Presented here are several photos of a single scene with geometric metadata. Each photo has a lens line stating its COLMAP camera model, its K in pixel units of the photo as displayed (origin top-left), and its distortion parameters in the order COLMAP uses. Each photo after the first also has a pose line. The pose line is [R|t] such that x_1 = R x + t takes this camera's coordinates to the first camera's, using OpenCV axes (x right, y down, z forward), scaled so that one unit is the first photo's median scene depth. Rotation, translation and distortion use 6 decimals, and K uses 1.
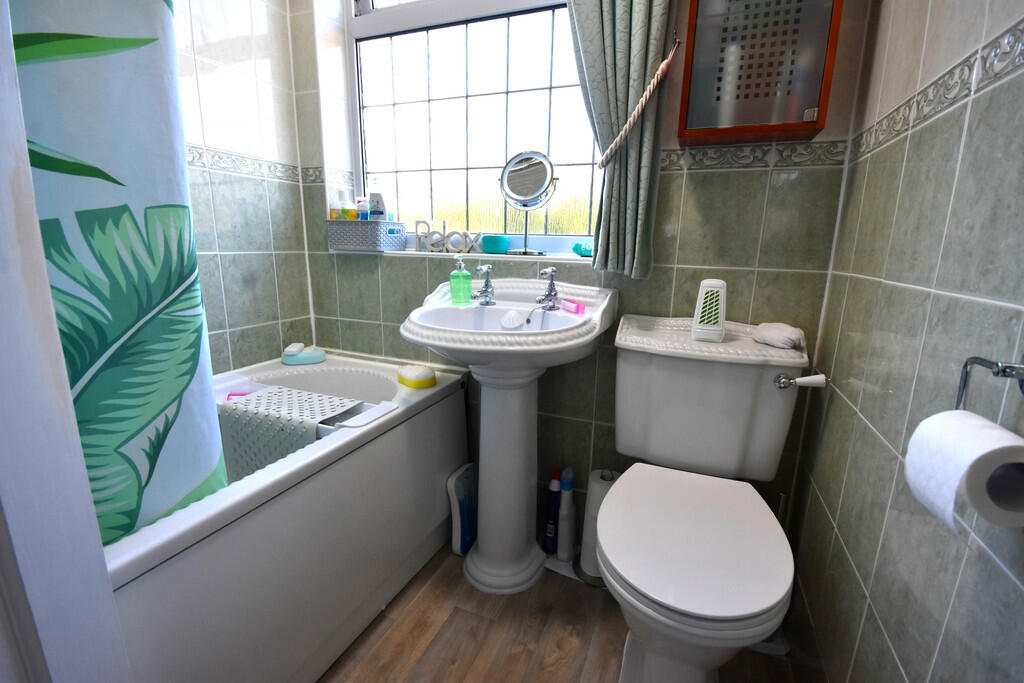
lens RADIAL K [[462.6, 0, 508.2], [0, 462.6, 343.7], [0, 0, 1]] dist [0.000189, -0.013254]
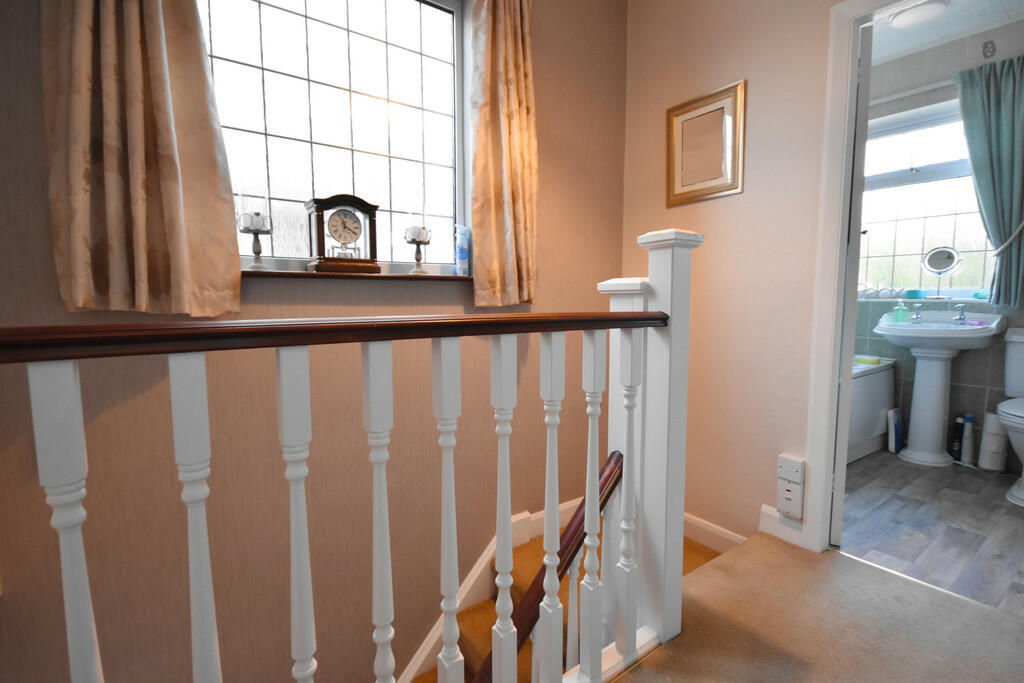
lens RADIAL K [[462.6, 0, 508.2], [0, 462.6, 343.7], [0, 0, 1]] dist [0.000189, -0.013254]
pose [[0.829047, 0.030203, -0.558362, -0.397887], [-0.098626, 0.990784, -0.092845, 0.357466], [0.550412, 0.132042, 0.824386, -1.584144]]
